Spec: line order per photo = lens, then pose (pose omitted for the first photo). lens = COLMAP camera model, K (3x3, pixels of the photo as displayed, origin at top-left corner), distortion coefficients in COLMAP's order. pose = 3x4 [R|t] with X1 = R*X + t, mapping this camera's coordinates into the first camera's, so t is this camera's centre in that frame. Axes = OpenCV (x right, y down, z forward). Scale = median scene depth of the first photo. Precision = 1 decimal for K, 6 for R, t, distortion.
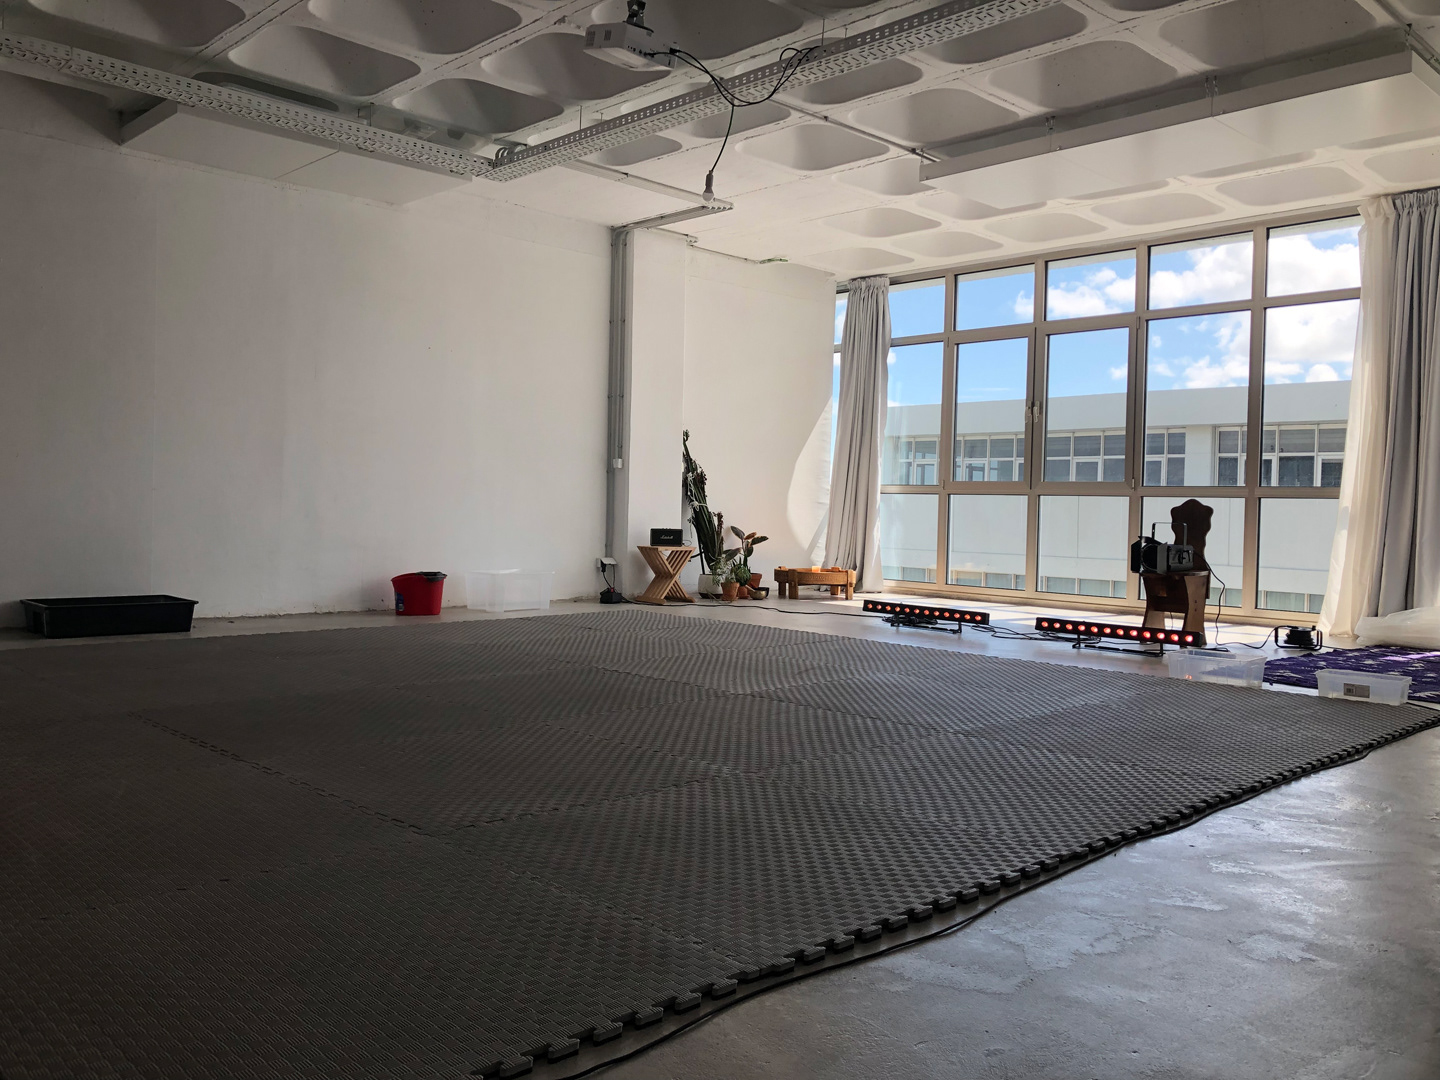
lens RADIAL K [[1182.1, 0, 727.3], [0, 1182.1, 537.0], [0, 0, 1]] dist [0.011644, 0.003070]
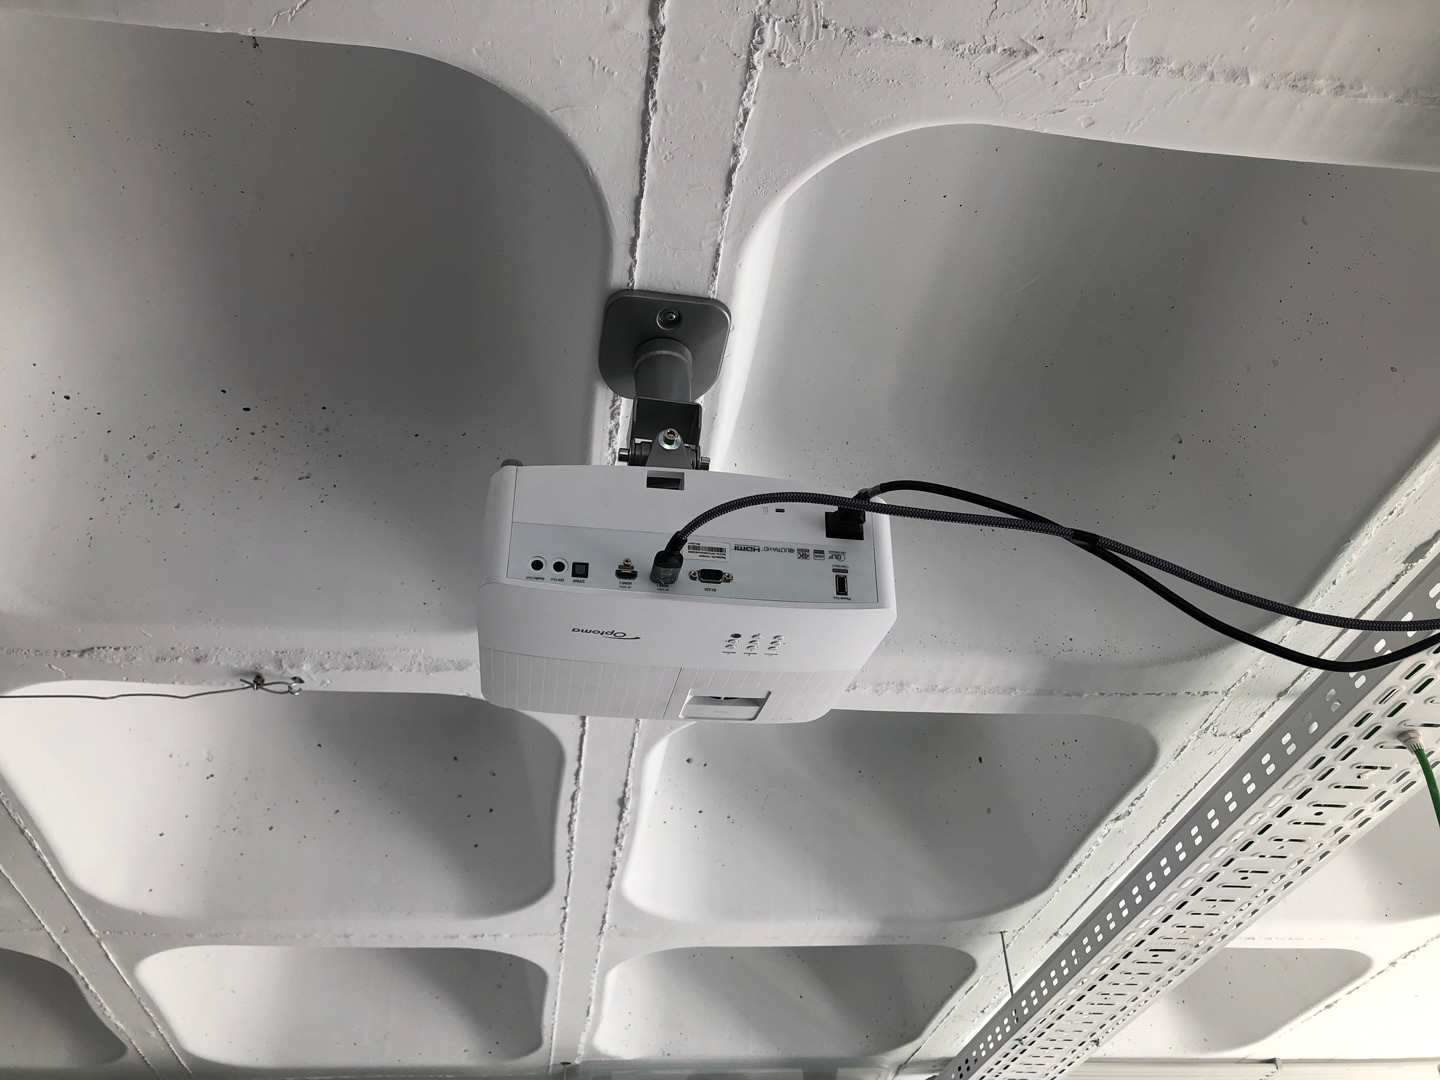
lens RADIAL K [[1182.1, 0, 727.3], [0, 1182.1, 537.0], [0, 0, 1]] dist [0.011644, 0.003070]
pose [[0.804809, -0.422989, -0.416368, 0.007840], [0.051945, 0.749012, -0.660517, -0.184779], [0.591256, 0.509962, 0.624784, 0.556057]]
